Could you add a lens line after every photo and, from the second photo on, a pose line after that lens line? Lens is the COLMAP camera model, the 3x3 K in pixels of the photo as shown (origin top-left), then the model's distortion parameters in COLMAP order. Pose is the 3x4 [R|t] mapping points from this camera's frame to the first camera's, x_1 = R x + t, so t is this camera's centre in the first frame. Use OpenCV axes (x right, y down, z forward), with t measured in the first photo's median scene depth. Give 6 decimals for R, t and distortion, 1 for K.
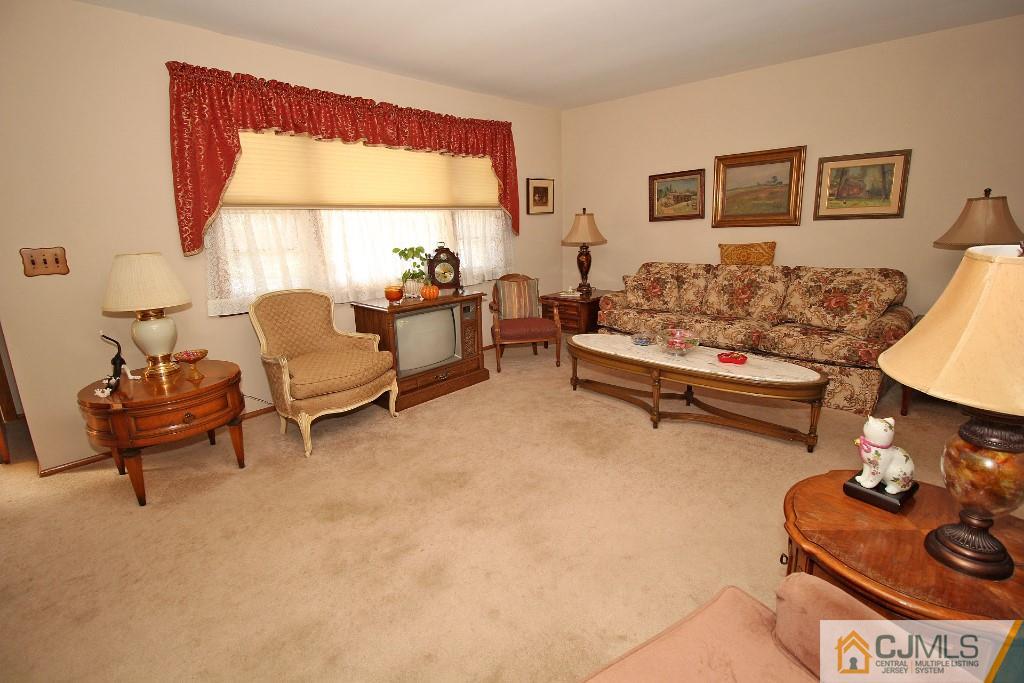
lens RADIAL K [[475.5, 0, 514.6], [0, 475.5, 334.9], [0, 0, 1]] dist [-0.002780, -0.011566]
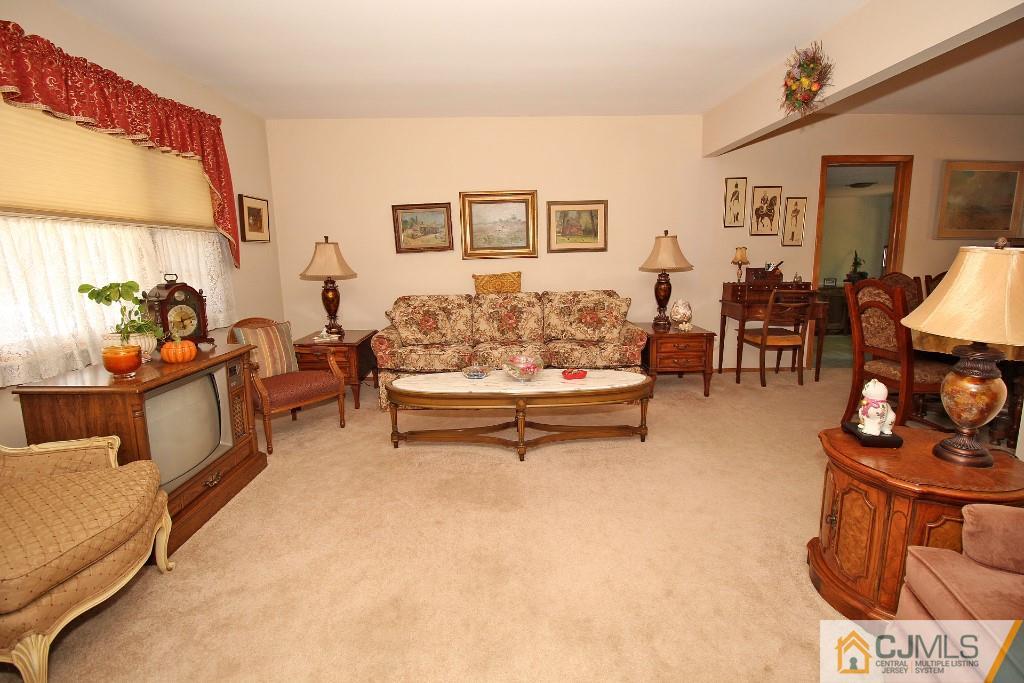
lens RADIAL K [[475.5, 0, 514.6], [0, 475.5, 334.9], [0, 0, 1]] dist [-0.002780, -0.011566]
pose [[0.711449, -0.097001, 0.696010, -0.275959], [0.157207, 0.987295, -0.023097, -0.025726], [-0.684928, 0.125851, 0.717660, 0.232081]]
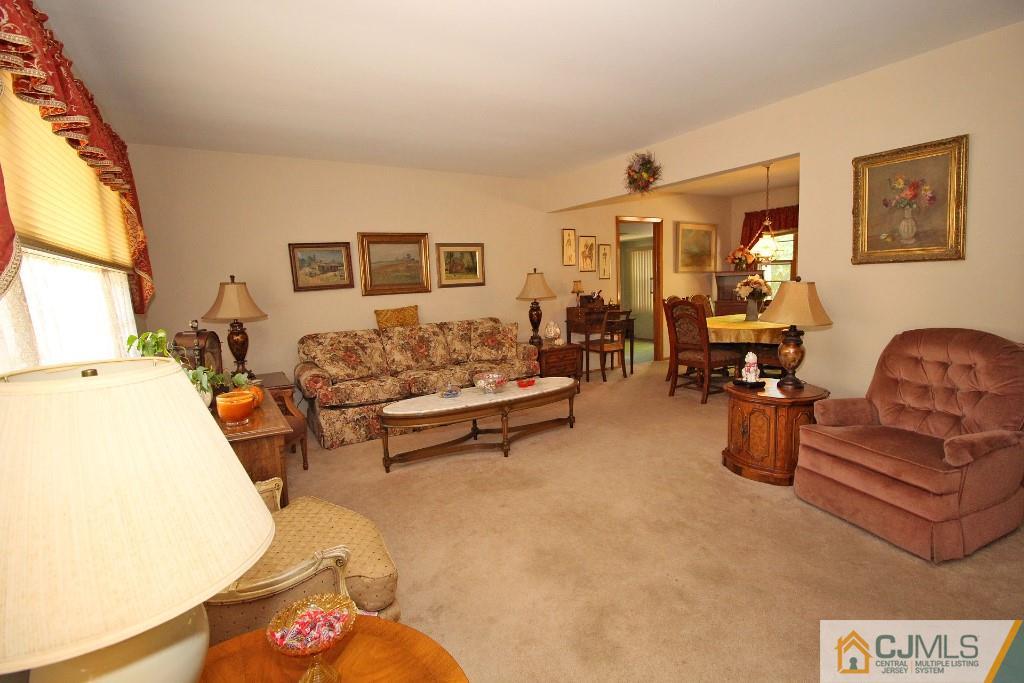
lens RADIAL K [[475.5, 0, 514.6], [0, 475.5, 334.9], [0, 0, 1]] dist [-0.002780, -0.011566]
pose [[0.265805, -0.088239, 0.959980, -0.618198], [0.250040, 0.968034, 0.019746, -0.087140], [-0.931036, 0.234785, 0.279372, 0.459224]]
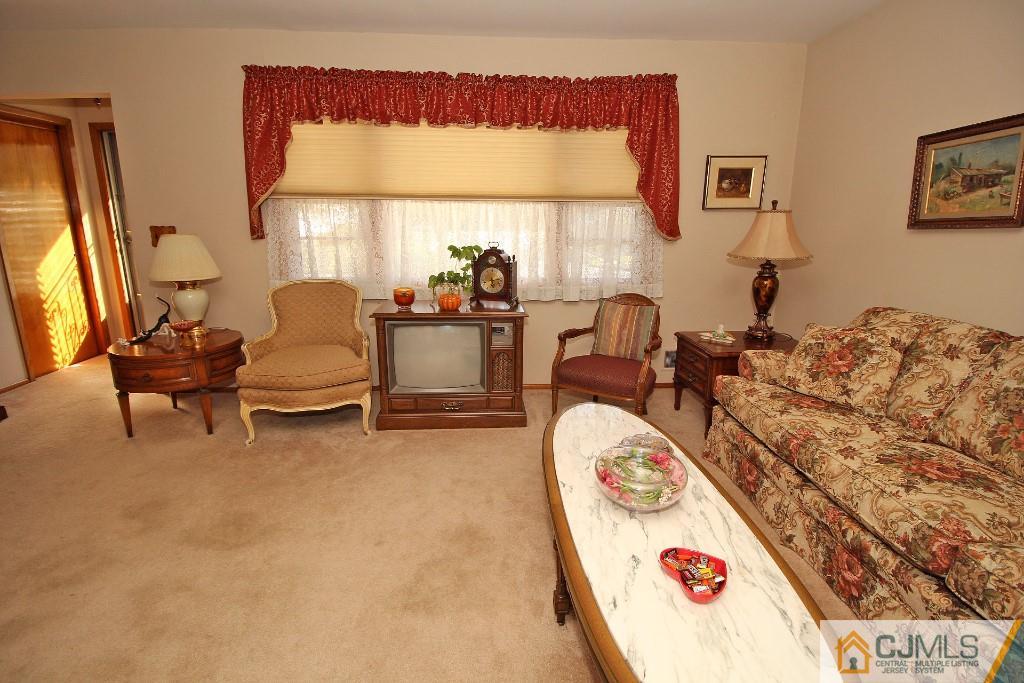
lens RADIAL K [[475.5, 0, 514.6], [0, 475.5, 334.9], [0, 0, 1]] dist [-0.002780, -0.011566]
pose [[0.719055, 0.190964, -0.668201, 0.427283], [-0.185632, 0.979347, 0.080125, -0.111740], [0.669702, 0.066425, 0.739653, 0.443400]]
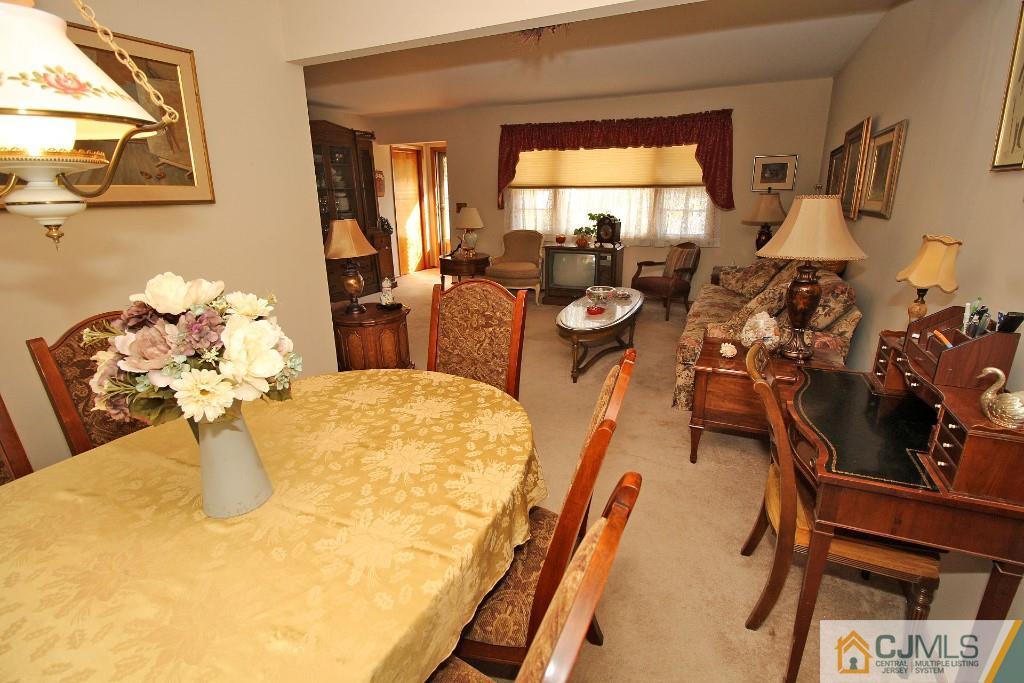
lens RADIAL K [[493.4, 0, 514.9], [0, 493.4, 343.7], [0, 0, 1]] dist [0.000003, -0.012897]
pose [[0.314548, 0.300916, -0.900283, 1.268475], [-0.219067, 0.945833, 0.239601, -0.107450], [0.923617, 0.121856, 0.363431, 0.210083]]
